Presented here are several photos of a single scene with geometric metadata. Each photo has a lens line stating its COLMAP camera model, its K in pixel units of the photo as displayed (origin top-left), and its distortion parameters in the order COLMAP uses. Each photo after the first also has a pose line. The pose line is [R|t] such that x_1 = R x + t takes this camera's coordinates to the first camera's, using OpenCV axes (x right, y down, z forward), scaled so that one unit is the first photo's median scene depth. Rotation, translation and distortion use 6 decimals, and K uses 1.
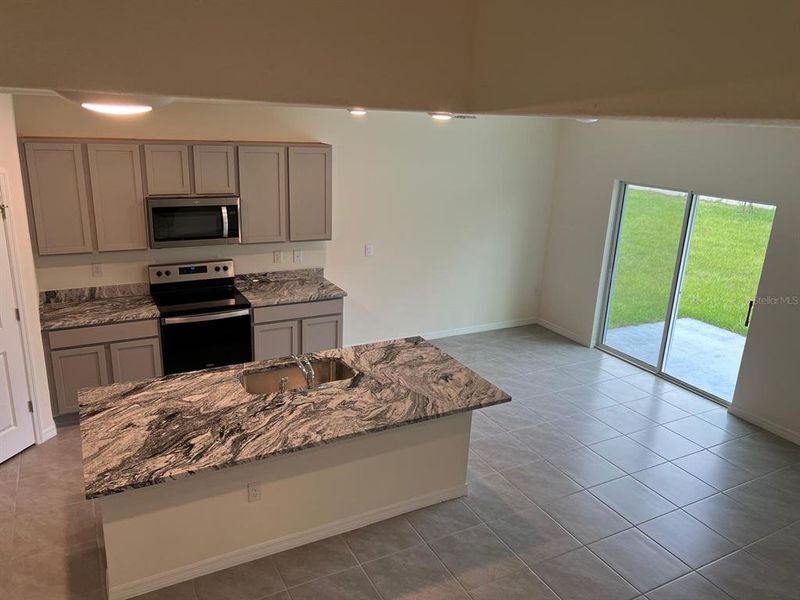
lens RADIAL K [[602.9, 0, 399.6], [0, 602.9, 301.7], [0, 0, 1]] dist [0.063815, -0.105129]
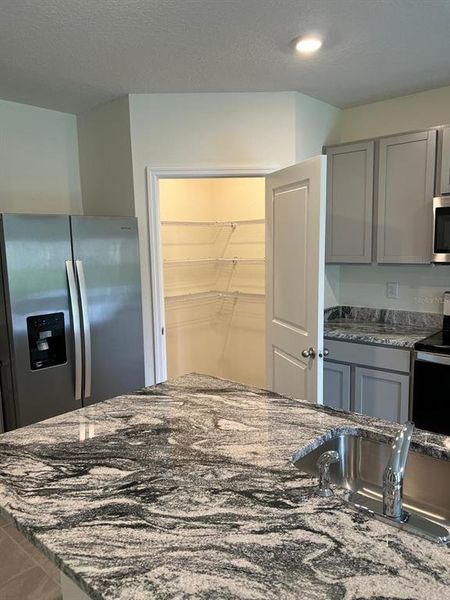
lens RADIAL K [[452.2, 0, 223.1], [0, 452.2, 305.8], [0, 0, 1]] dist [0.063815, -0.105129]
pose [[0.326510, 0.085121, -0.941353, 0.062129], [-0.243252, 0.969957, 0.003335, 0.030146], [0.913356, 0.227897, 0.337407, 0.597794]]
